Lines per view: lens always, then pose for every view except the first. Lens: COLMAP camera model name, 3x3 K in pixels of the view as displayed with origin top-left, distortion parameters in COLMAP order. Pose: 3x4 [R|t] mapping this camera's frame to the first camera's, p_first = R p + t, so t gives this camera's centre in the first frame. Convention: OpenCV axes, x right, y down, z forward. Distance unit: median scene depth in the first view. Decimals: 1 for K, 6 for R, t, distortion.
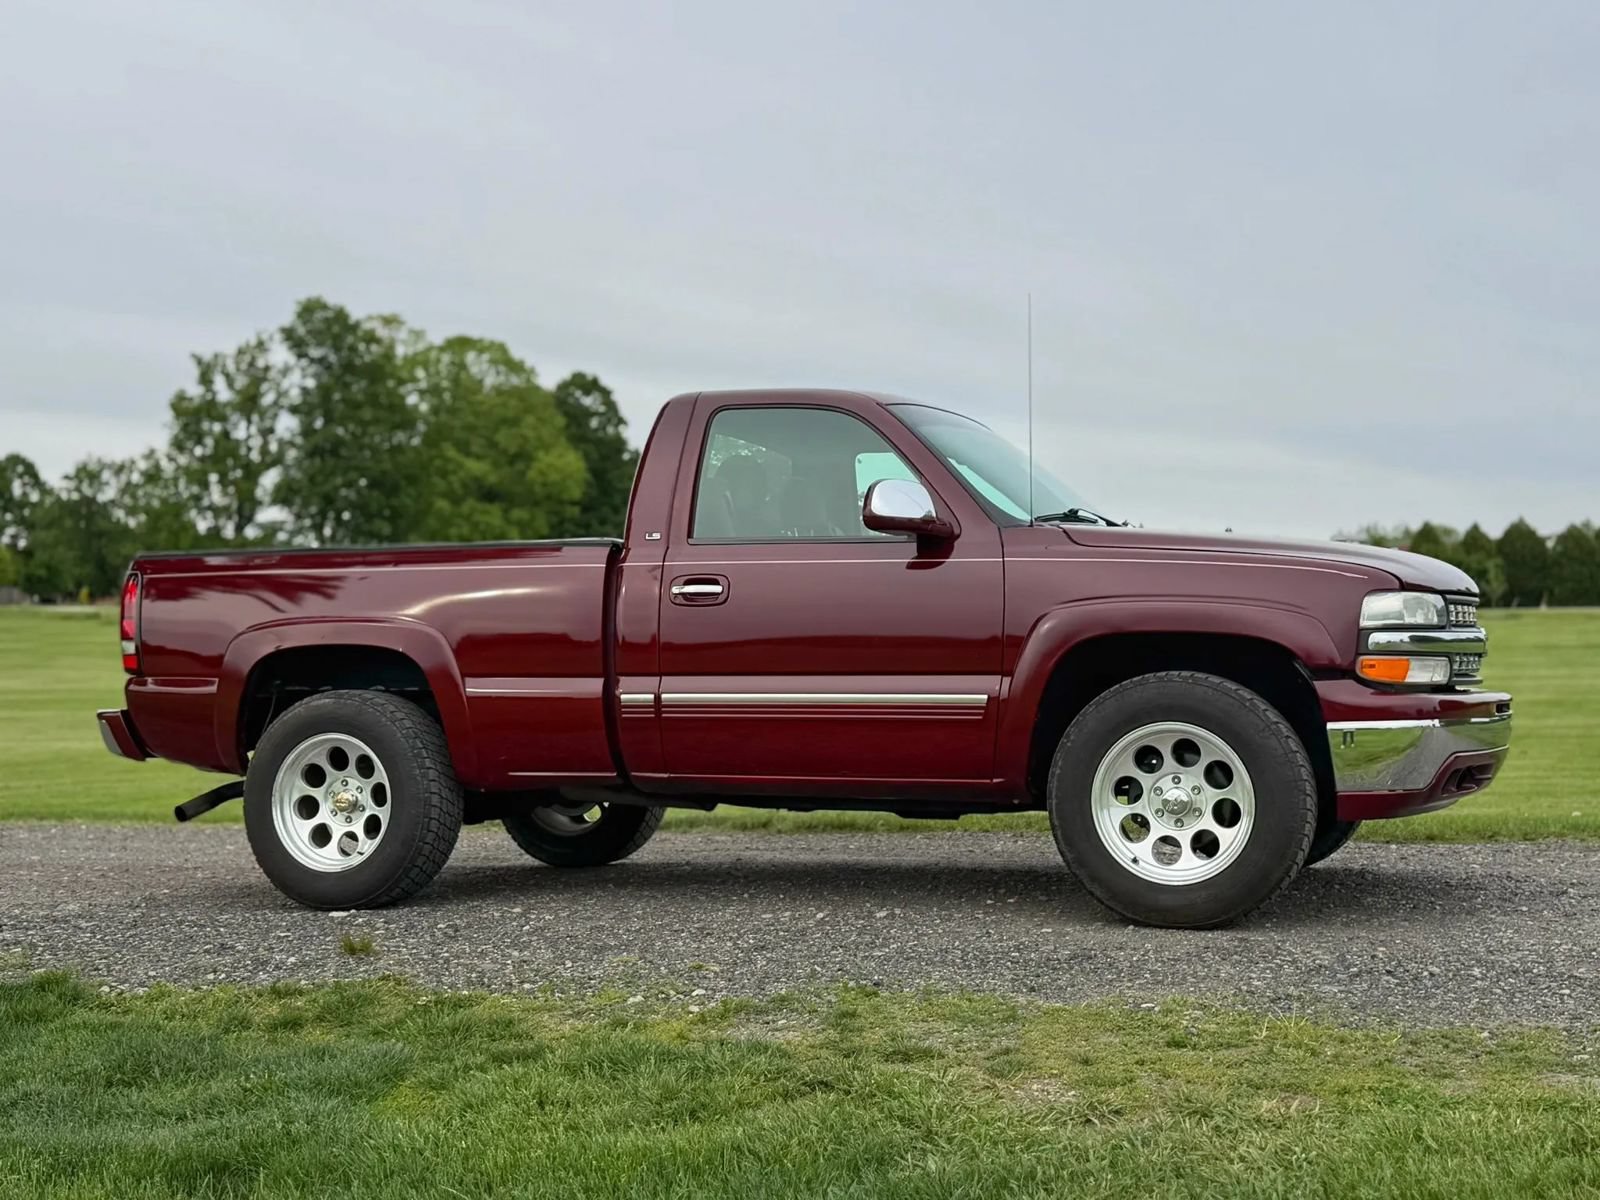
lens RADIAL K [[2025.4, 0, 810.9], [0, 2025.4, 599.0], [0, 0, 1]] dist [0.119875, 0.000000]
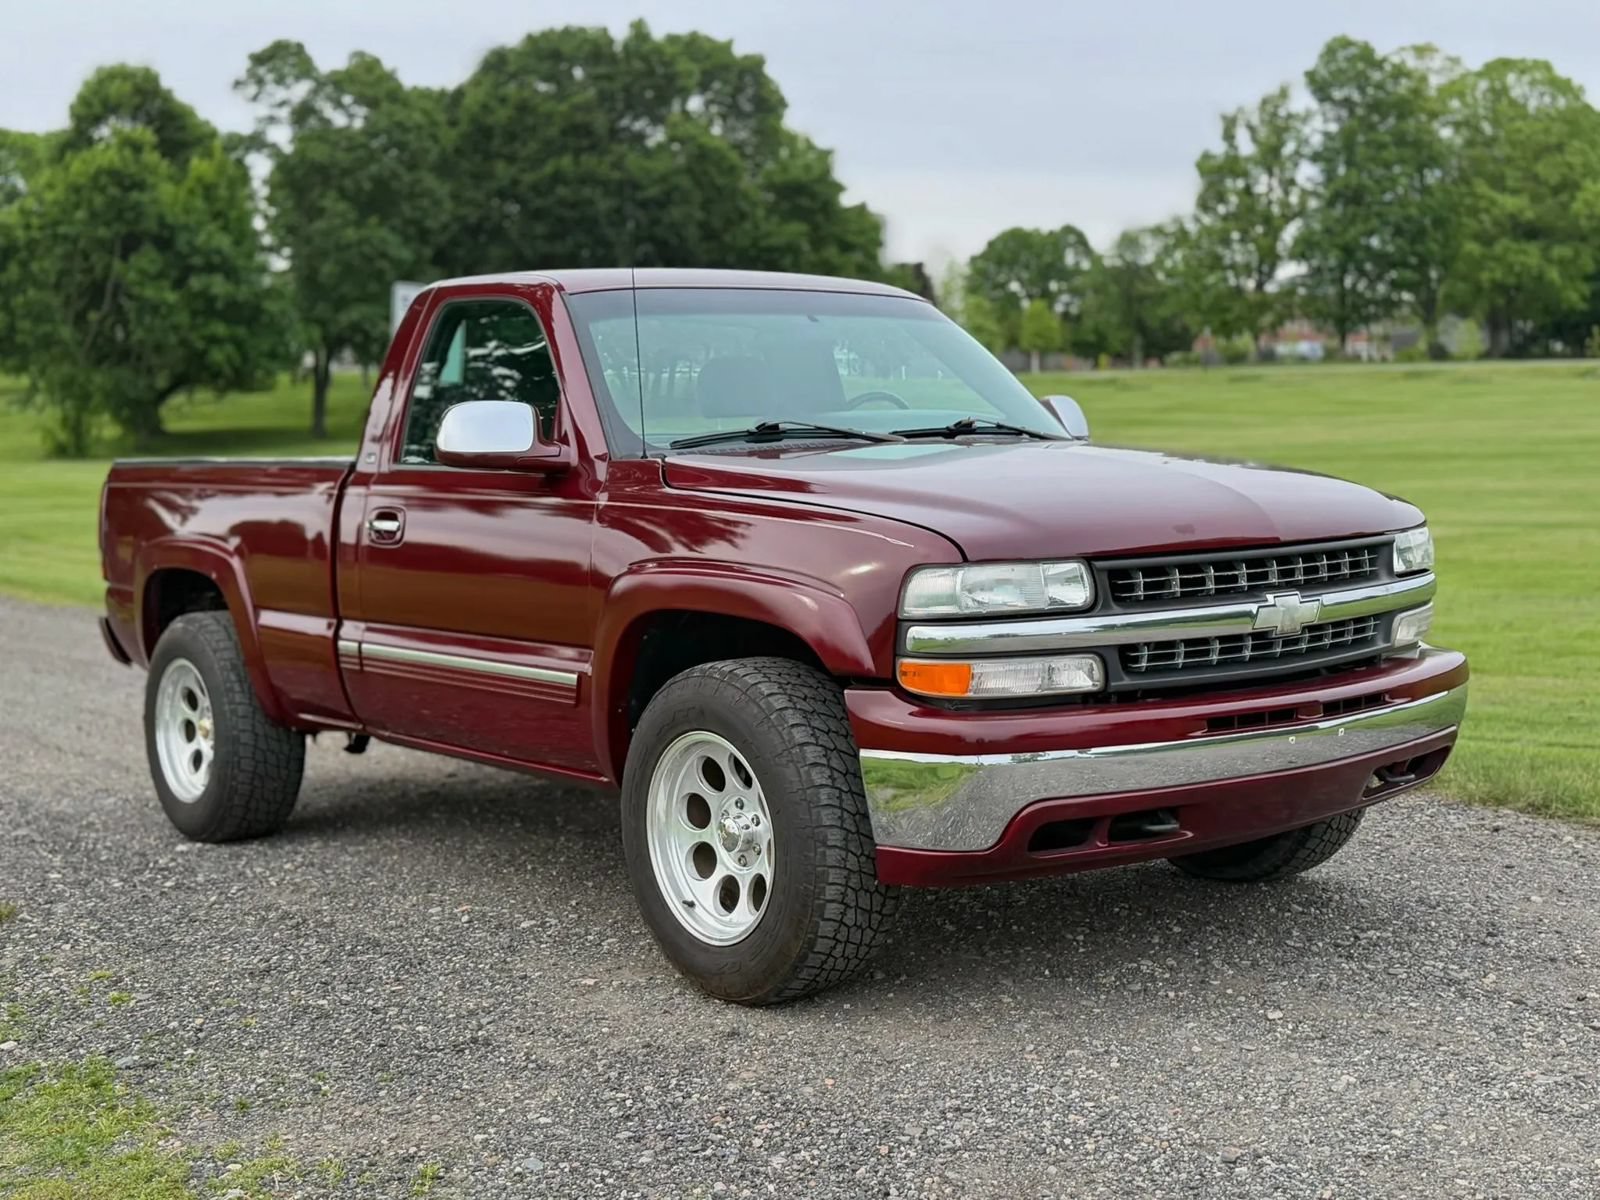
lens RADIAL K [[2025.4, 0, 800.3], [0, 2025.4, 600.1], [0, 0, 1]] dist [0.119875, 0.000000]
pose [[0.865572, 0.028723, -0.499960, 0.499717], [0.032872, 0.992942, 0.113957, -0.062035], [0.499704, -0.115073, 0.858518, 0.326480]]
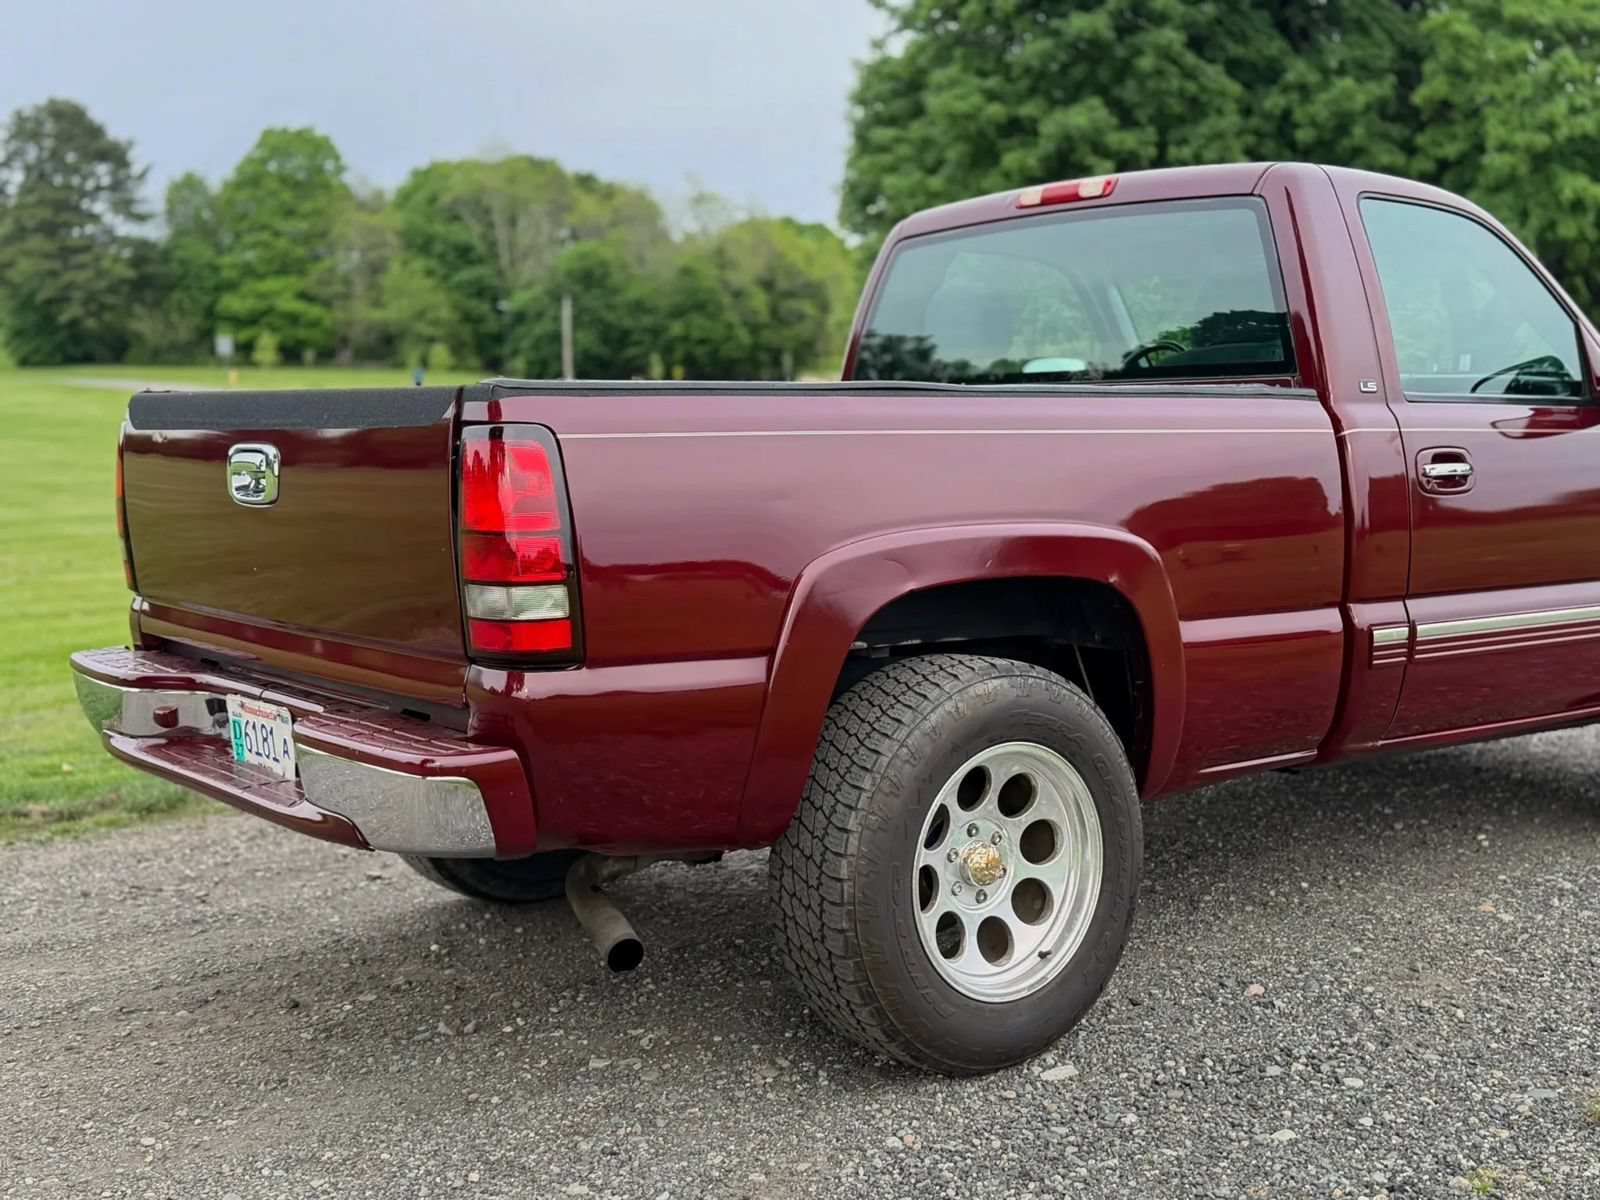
lens RADIAL K [[1948.1, 0, 794.2], [0, 1948.1, 598.3], [0, 0, 1]] dist [0.062936, 0.000000]
pose [[0.525748, -0.072348, 0.847558, -0.696219], [-0.027407, 0.994419, 0.101885, -0.021736], [-0.850199, -0.076795, 0.520831, 0.793468]]
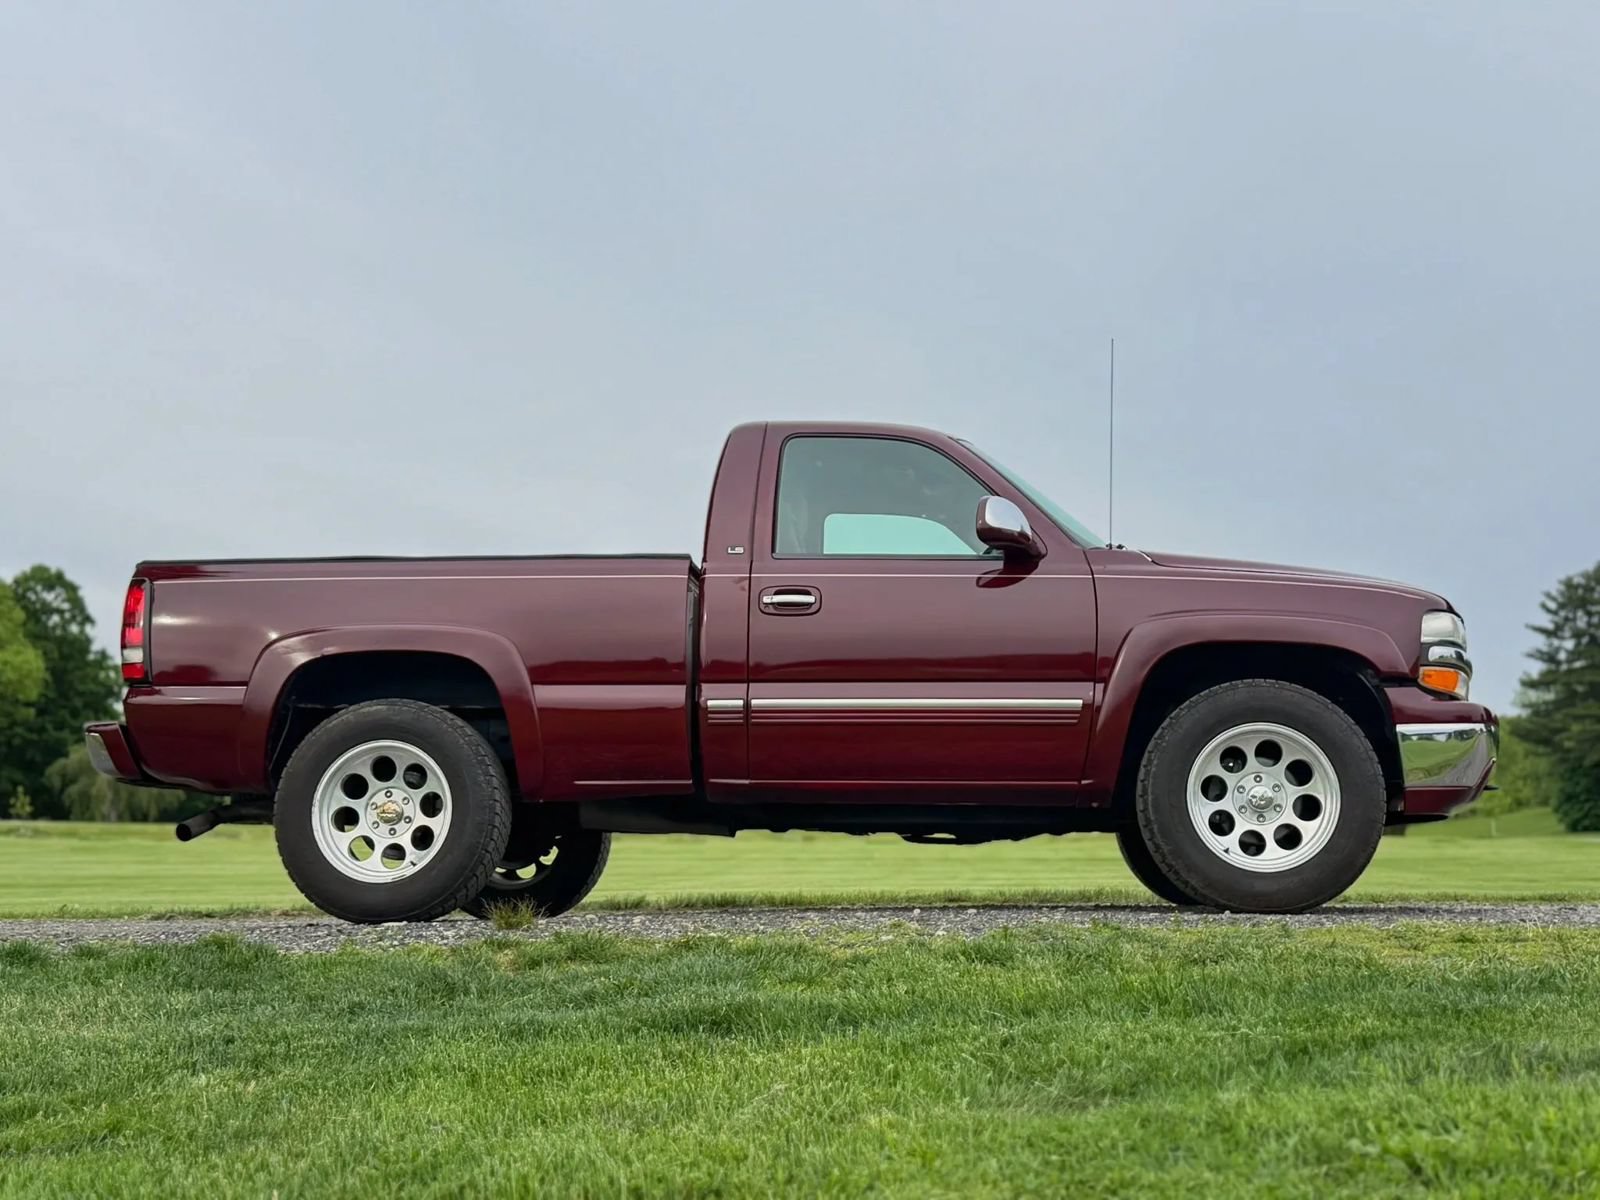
lens RADIAL K [[2025.4, 0, 807.9], [0, 2025.4, 612.1], [0, 0, 1]] dist [0.119875, 0.000000]
pose [[0.965500, 0.046990, 0.256128, -0.294489], [-0.019598, 0.993907, -0.108468, 0.107539], [-0.259664, 0.099706, 0.960538, 0.003604]]
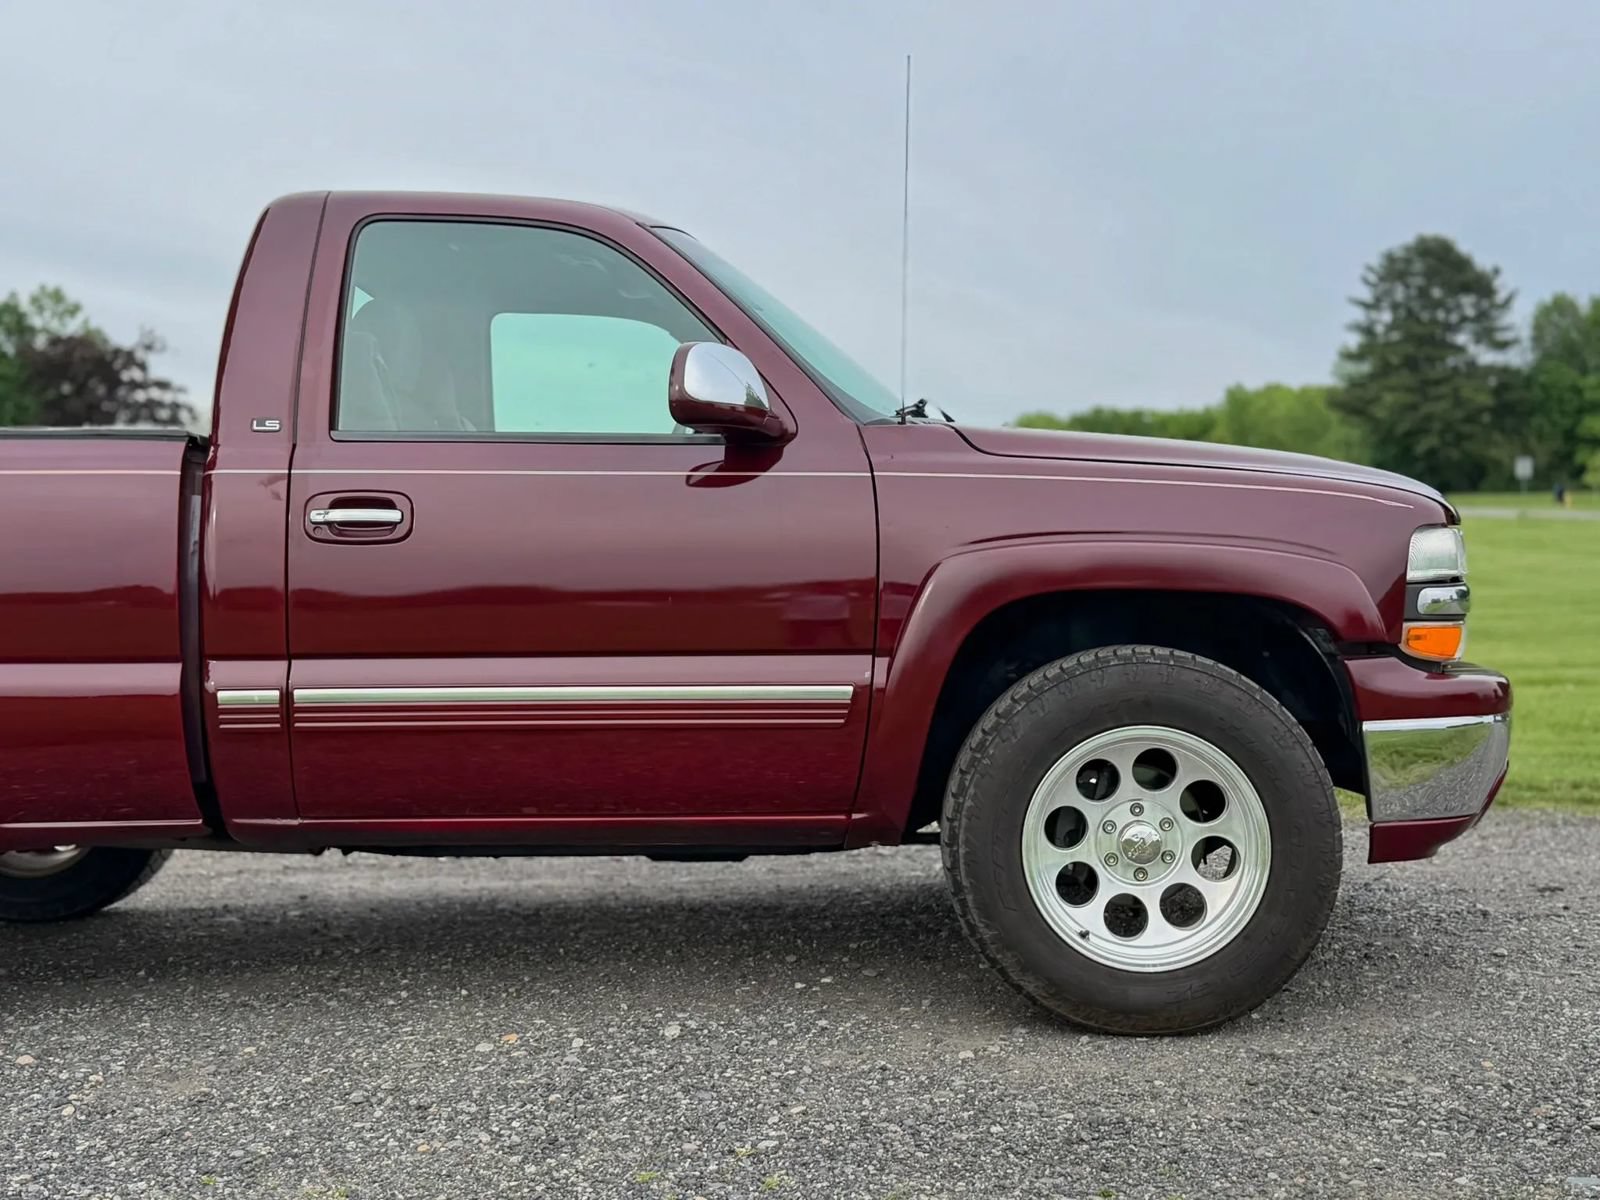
lens RADIAL K [[1965.6, 0, 813.5], [0, 1965.6, 606.3], [0, 0, 1]] dist [0.093133, 0.000000]
pose [[0.942636, -0.010260, 0.333666, -0.117344], [-0.007518, 0.998622, 0.051945, -0.008919], [-0.333739, -0.051474, 0.941259, 0.377050]]
